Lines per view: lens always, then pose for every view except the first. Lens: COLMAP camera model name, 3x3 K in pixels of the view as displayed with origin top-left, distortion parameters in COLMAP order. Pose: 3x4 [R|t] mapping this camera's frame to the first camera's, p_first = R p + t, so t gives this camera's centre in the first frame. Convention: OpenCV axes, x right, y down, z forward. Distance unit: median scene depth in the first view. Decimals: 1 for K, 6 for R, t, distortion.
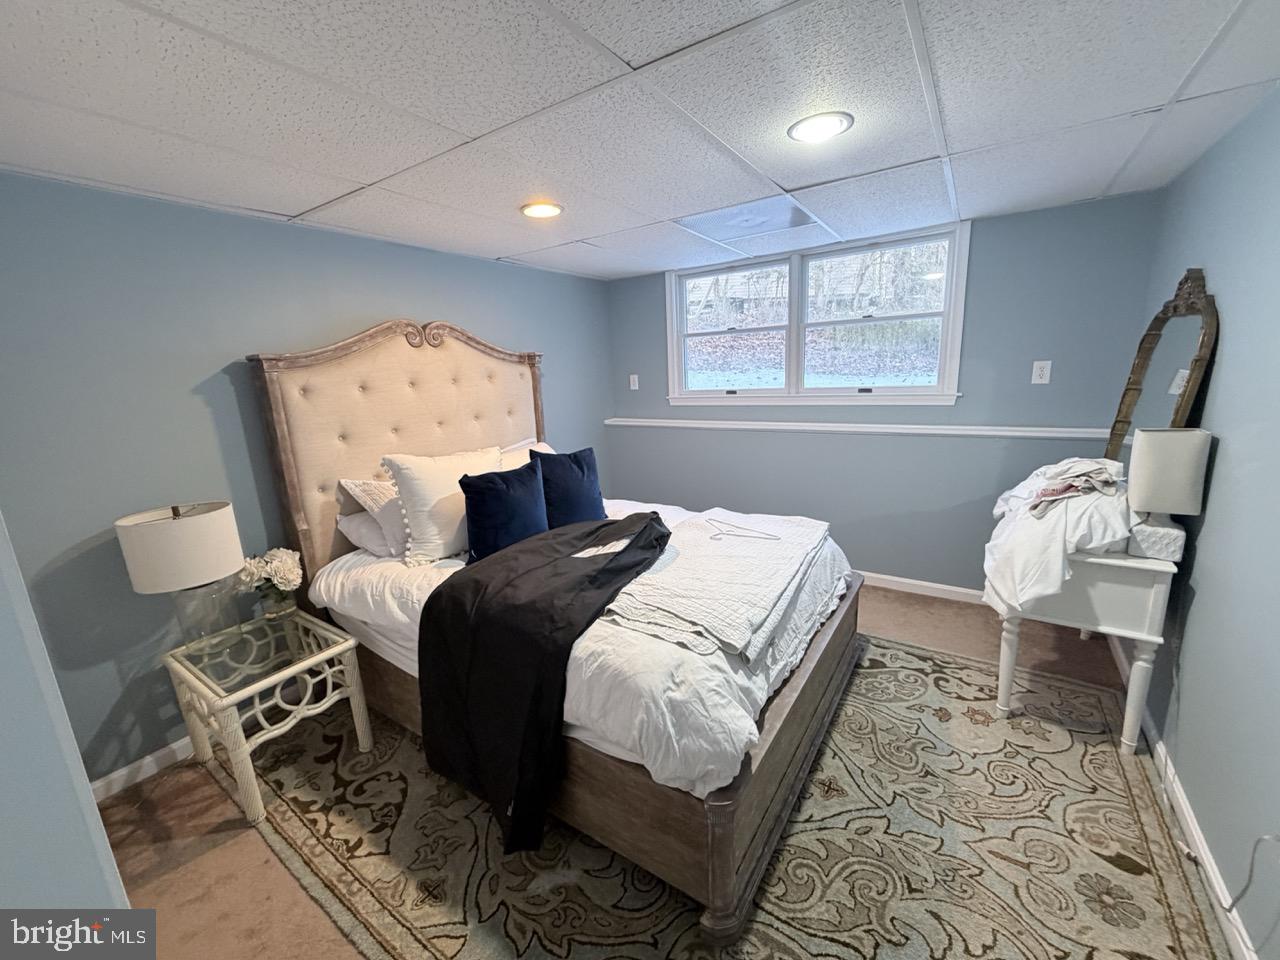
lens RADIAL K [[509.6, 0, 634.5], [0, 509.6, 483.7], [0, 0, 1]] dist [-0.001333, 0.000371]
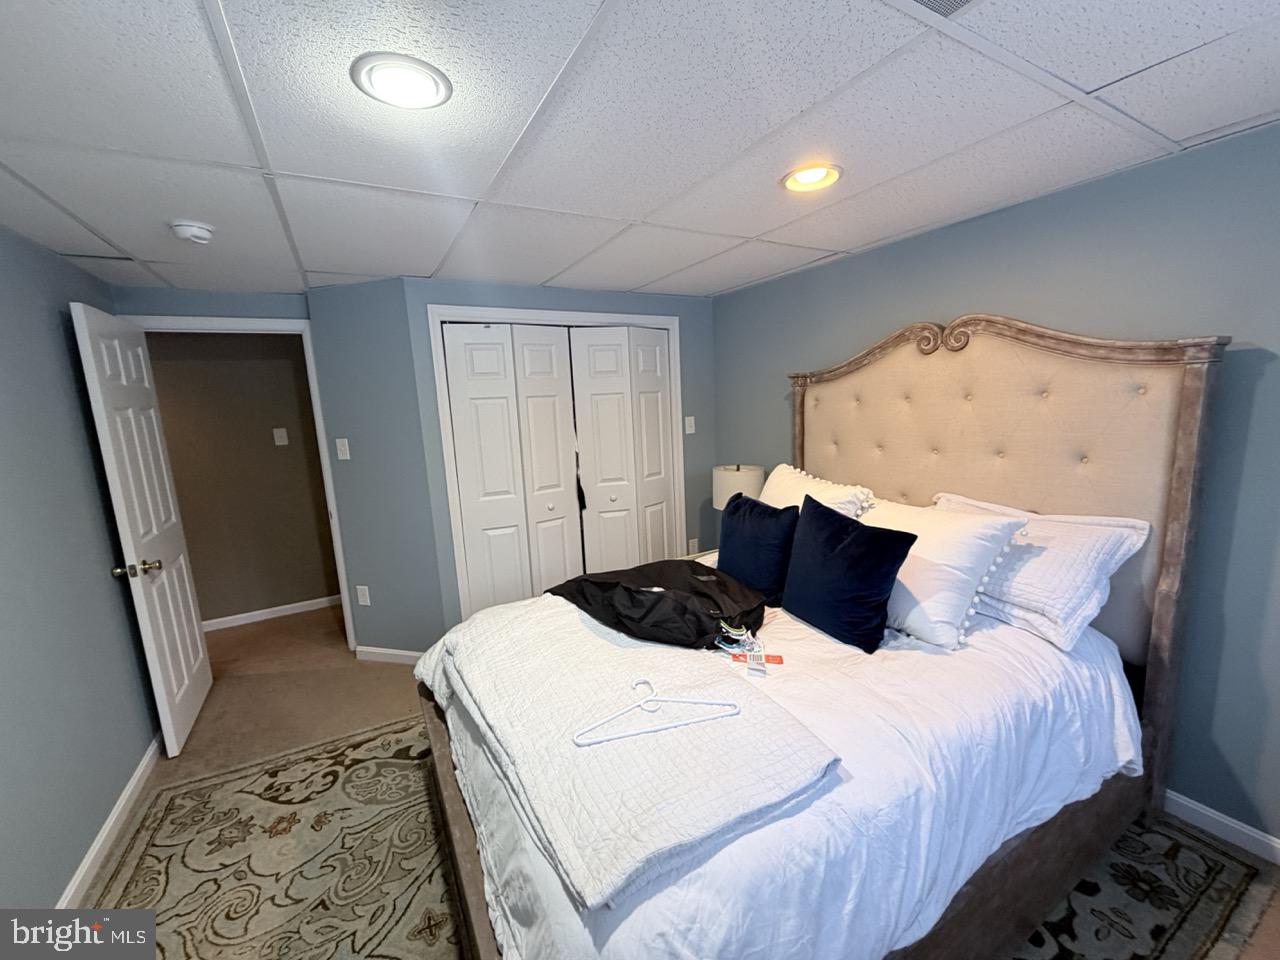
lens RADIAL K [[509.6, 0, 640.3], [0, 509.6, 478.2], [0, 0, 1]] dist [-0.001333, 0.000371]
pose [[-0.442112, 0.209133, -0.872239, 0.807634], [-0.132813, 0.946456, 0.294247, -0.393089], [0.887073, 0.245934, -0.390664, 1.456855]]
